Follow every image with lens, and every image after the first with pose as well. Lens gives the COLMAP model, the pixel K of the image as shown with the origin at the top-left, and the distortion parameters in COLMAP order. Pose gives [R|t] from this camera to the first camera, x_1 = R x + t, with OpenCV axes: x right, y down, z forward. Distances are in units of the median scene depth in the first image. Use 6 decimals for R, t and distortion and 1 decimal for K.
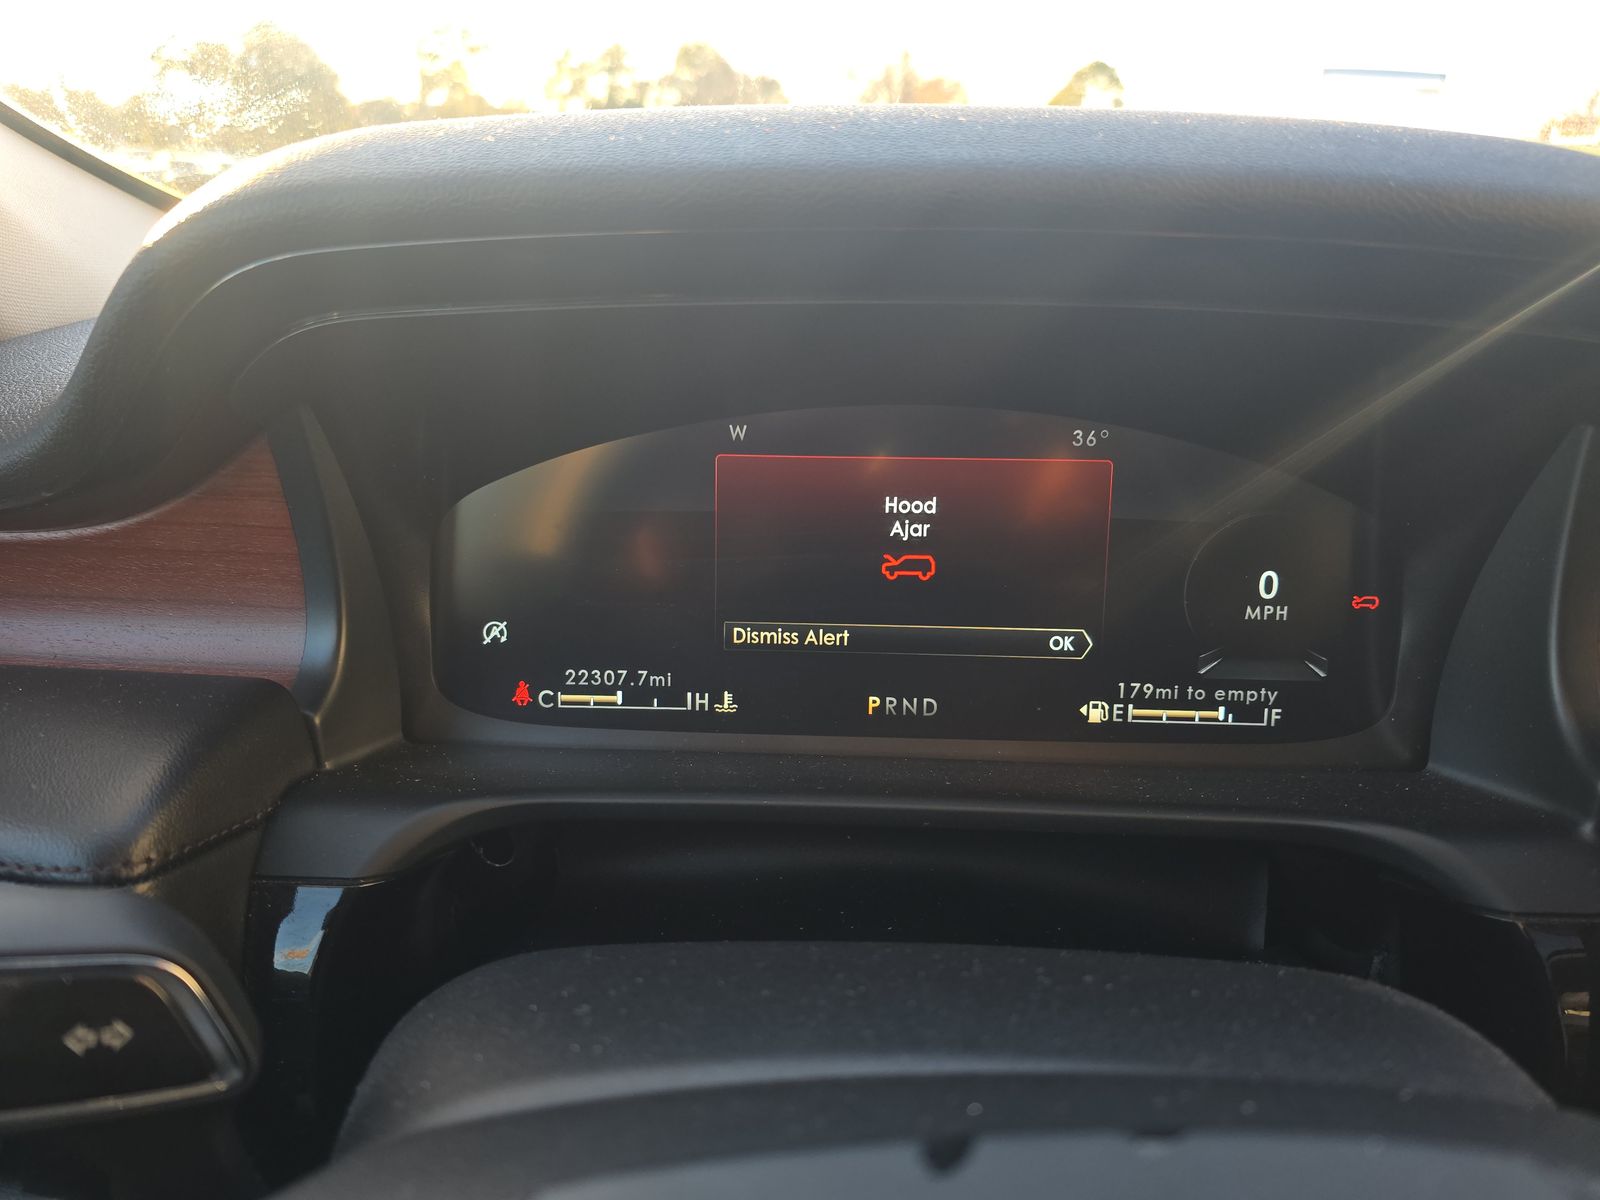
lens RADIAL K [[1018.3, 0, 800.0], [0, 1018.3, 600.0], [0, 0, 1]] dist [0.033354, -0.024179]
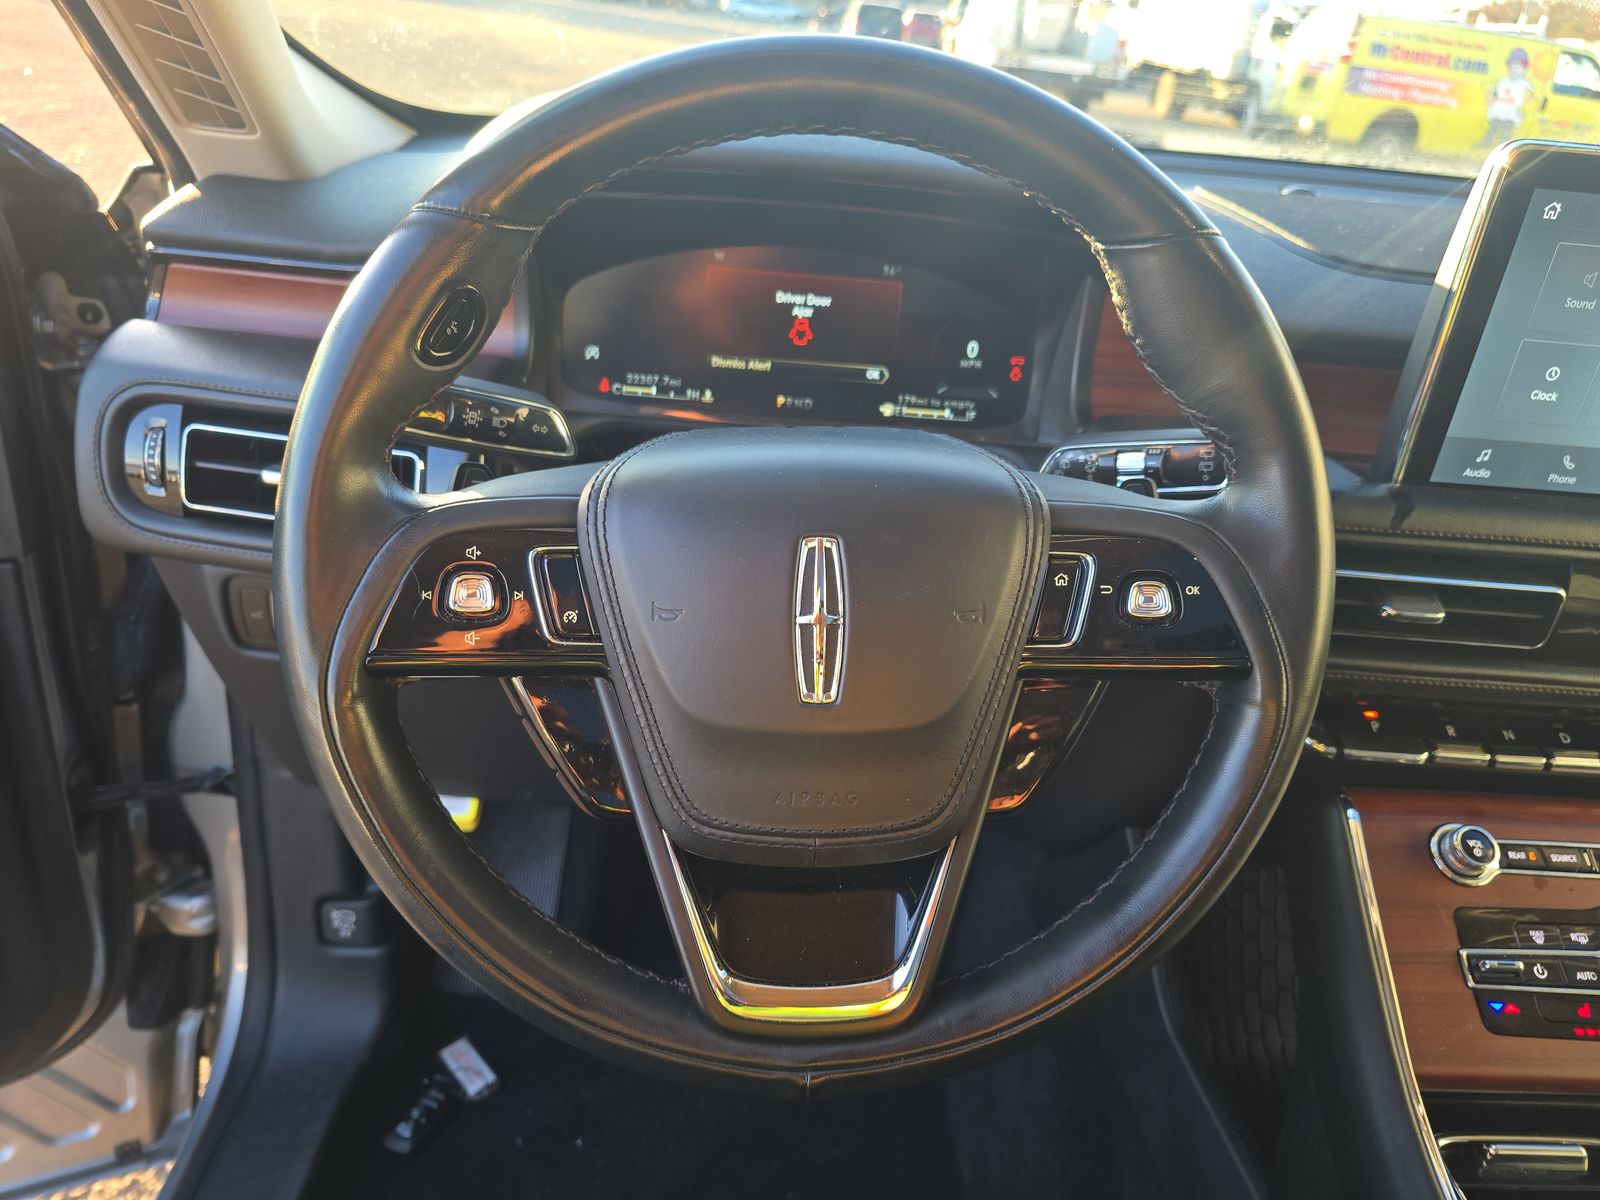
lens RADIAL K [[1018.3, 0, 800.0], [0, 1018.3, 600.0], [0, 0, 1]] dist [0.033354, -0.024179]
pose [[0.994831, 0.035818, 0.095022, -0.068175], [-0.048589, 0.989559, 0.135691, 0.218842], [-0.089170, -0.139606, 0.986184, -1.063442]]
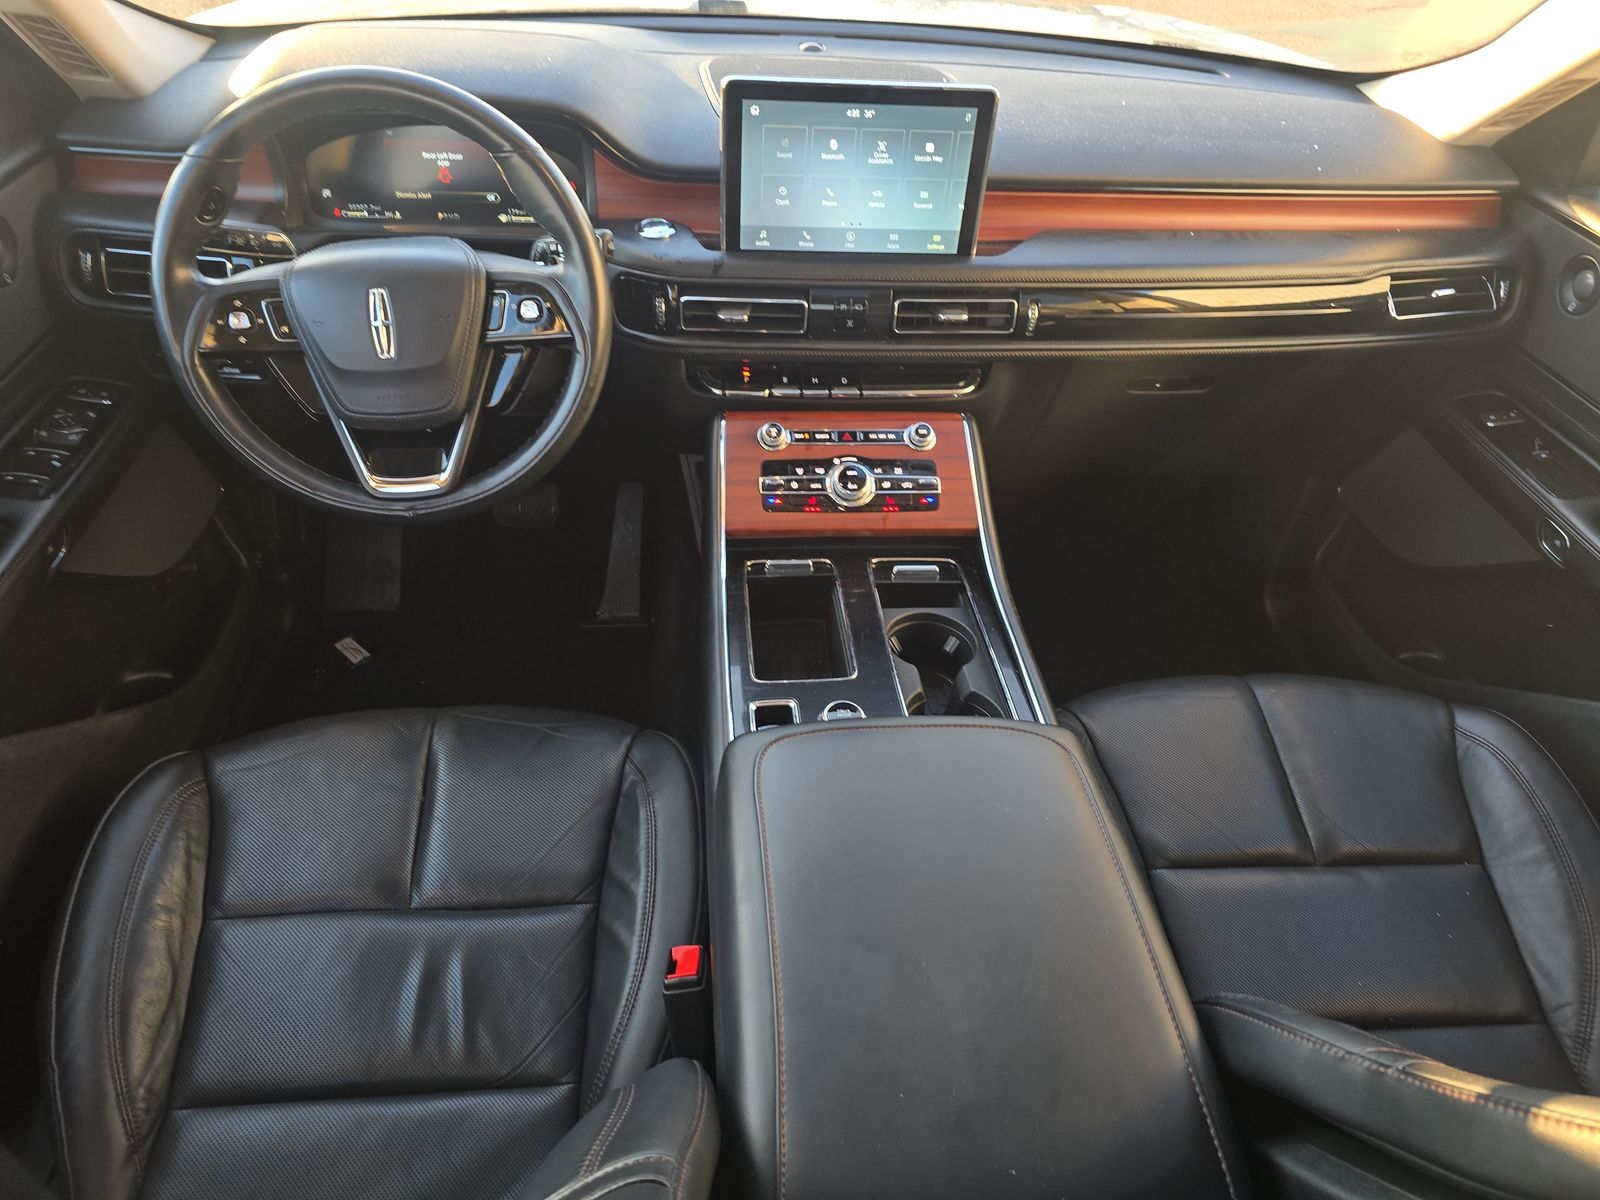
lens RADIAL K [[1018.3, 0, 800.0], [0, 1018.3, 600.0], [0, 0, 1]] dist [0.033354, -0.024179]
pose [[0.991786, -0.043840, 0.120162, 0.839086], [0.000637, 0.941110, 0.338100, 0.155903], [-0.127908, -0.335246, 0.933407, -3.001911]]
